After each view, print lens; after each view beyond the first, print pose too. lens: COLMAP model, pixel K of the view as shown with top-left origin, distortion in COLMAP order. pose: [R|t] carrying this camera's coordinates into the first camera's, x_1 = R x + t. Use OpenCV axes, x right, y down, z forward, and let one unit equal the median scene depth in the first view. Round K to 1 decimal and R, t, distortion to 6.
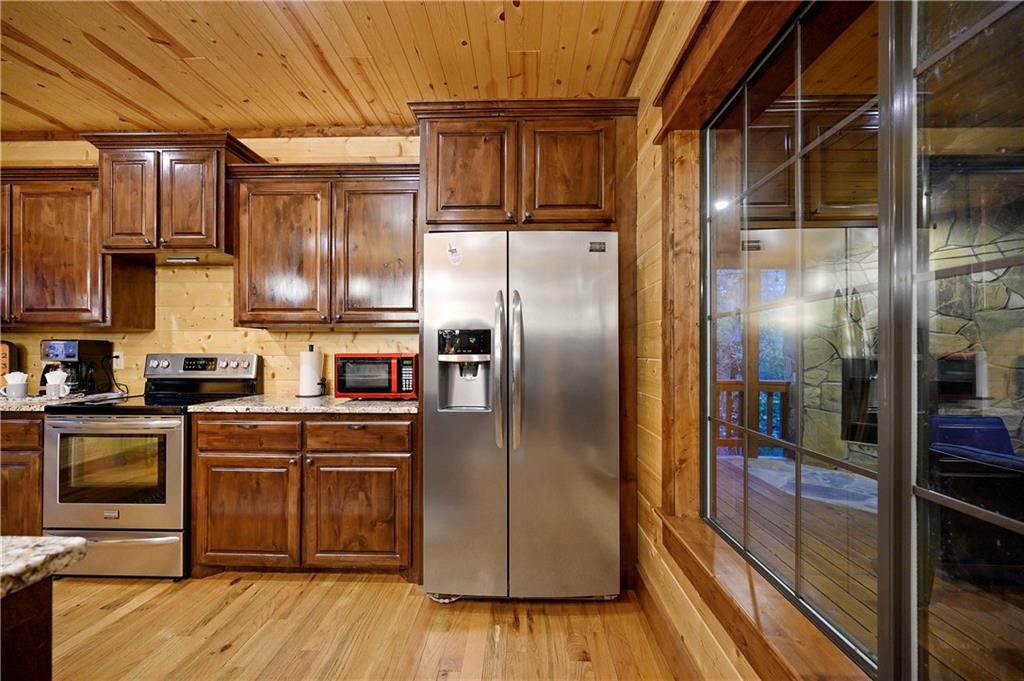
lens RADIAL K [[404.5, 0, 512.5], [0, 404.5, 358.4], [0, 0, 1]] dist [-0.001982, -0.000318]
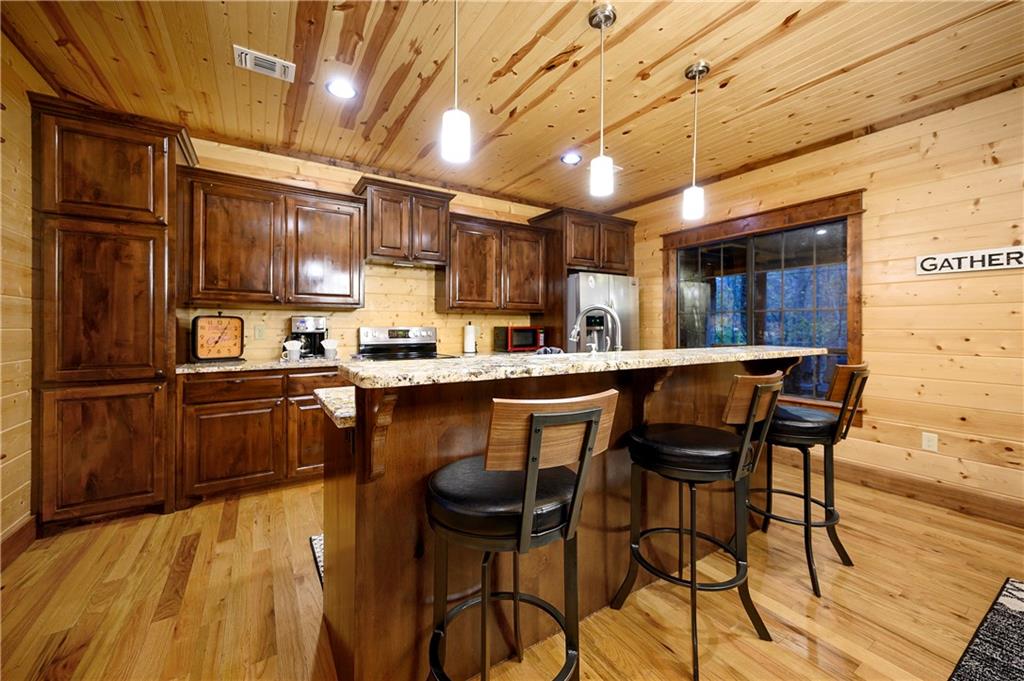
lens RADIAL K [[401.1, 0, 512.0], [0, 401.1, 340.5], [0, 0, 1]] dist [0.000130, -0.000127]
pose [[0.833761, -0.020218, 0.551756, -0.886020], [0.009250, 0.999701, 0.022653, 0.006077], [-0.552049, -0.013784, 0.833698, -0.322522]]
